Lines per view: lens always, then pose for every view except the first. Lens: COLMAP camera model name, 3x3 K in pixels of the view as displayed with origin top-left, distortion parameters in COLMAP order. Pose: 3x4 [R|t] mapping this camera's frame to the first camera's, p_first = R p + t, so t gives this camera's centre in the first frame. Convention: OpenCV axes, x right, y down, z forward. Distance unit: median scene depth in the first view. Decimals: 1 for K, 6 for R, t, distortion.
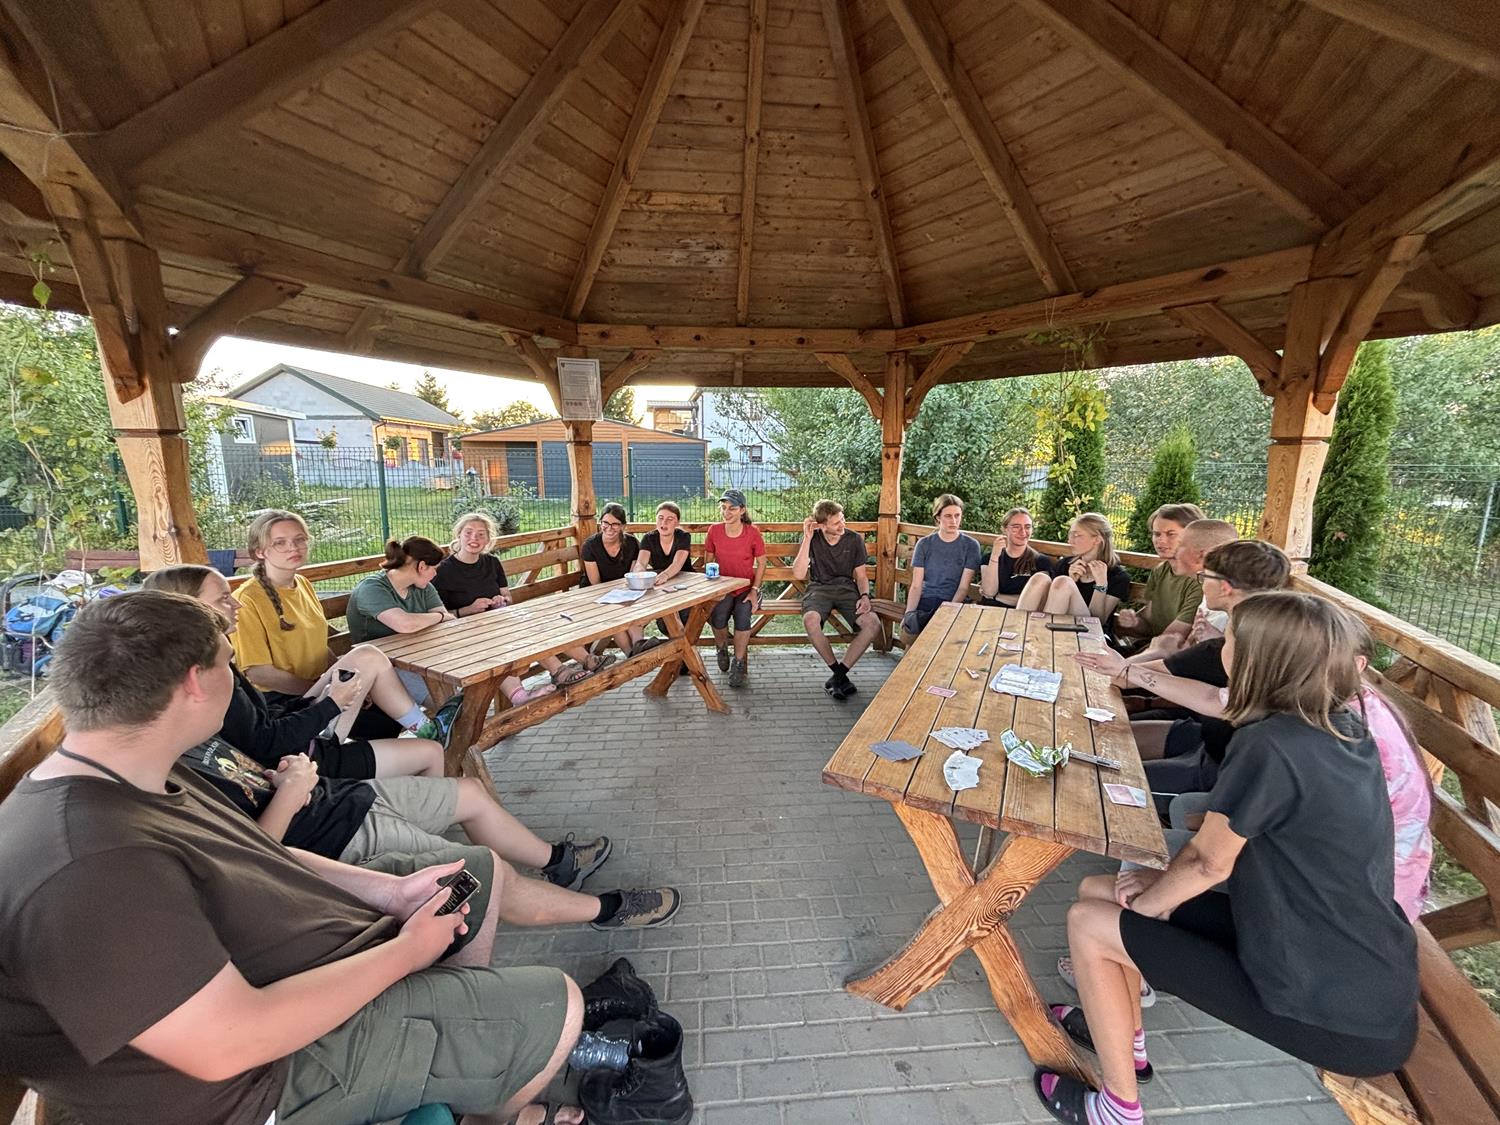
lens RADIAL K [[611.2, 0, 750.0], [0, 611.2, 562.5], [0, 0, 1]] dist [0.046993, -0.011549]
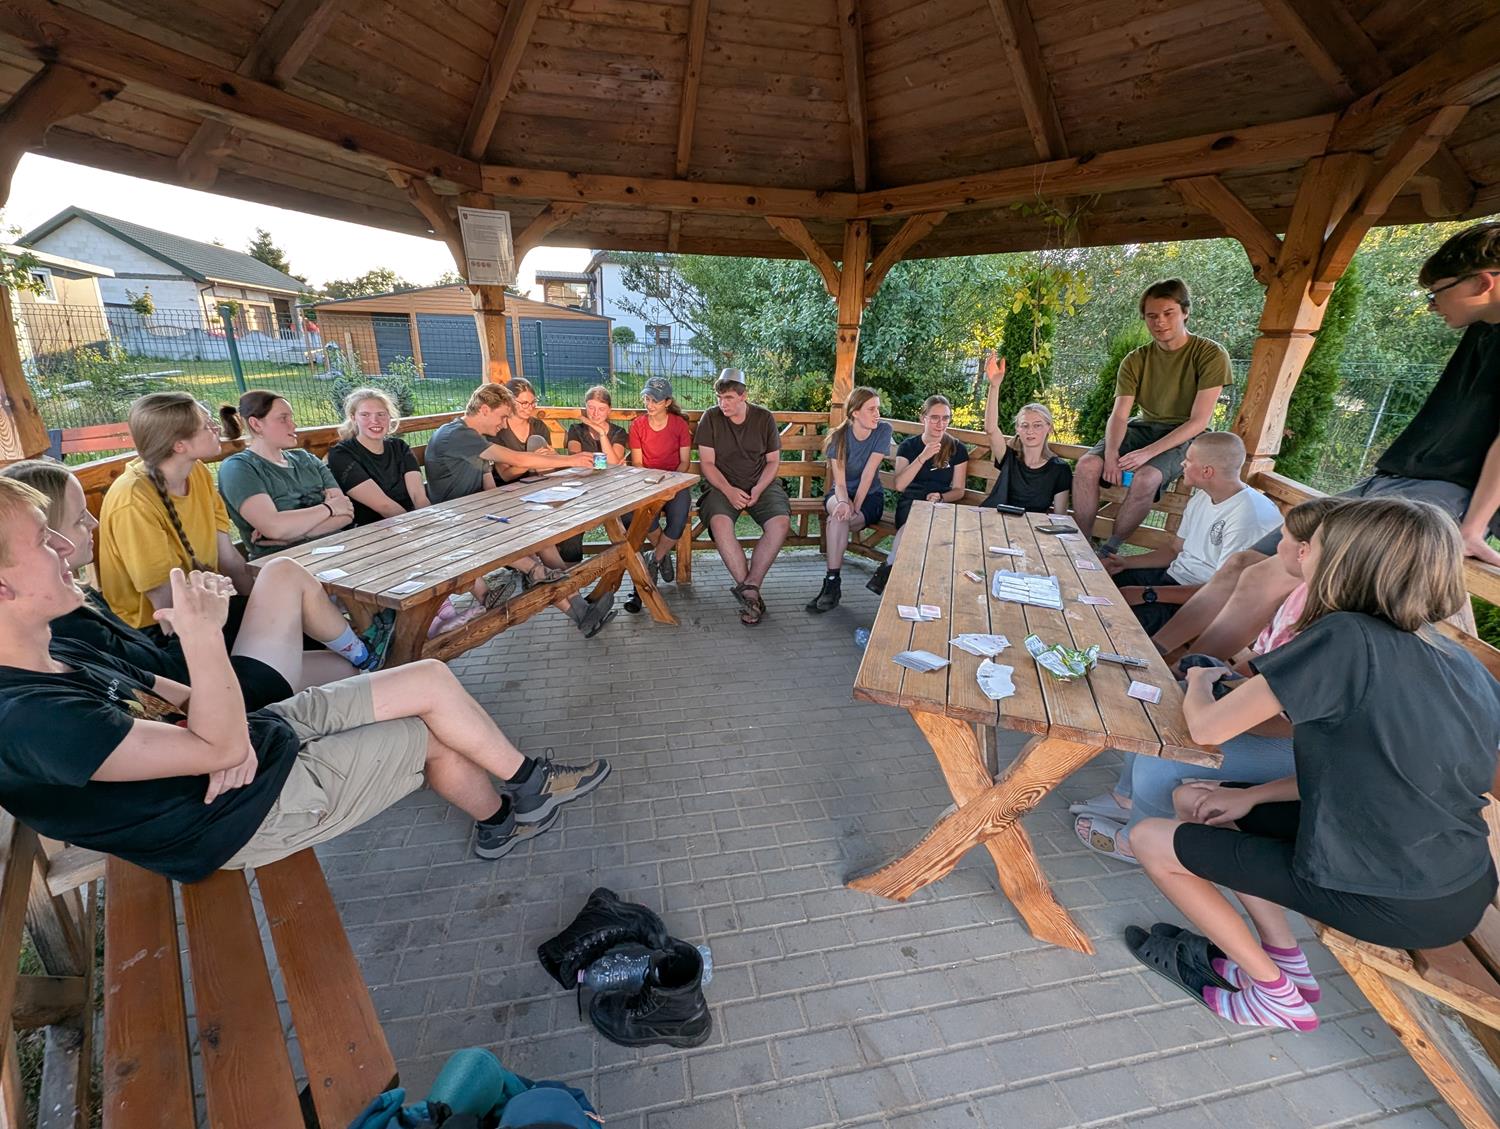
lens RADIAL K [[643.3, 0, 729.4], [0, 643.3, 555.8], [0, 0, 1]] dist [0.021195, 0.000145]
pose [[0.991975, -0.018299, 0.125105, -0.103175], [-0.000589, 0.988792, 0.149296, -0.001789], [-0.126435, -0.148171, 0.980846, 0.049158]]
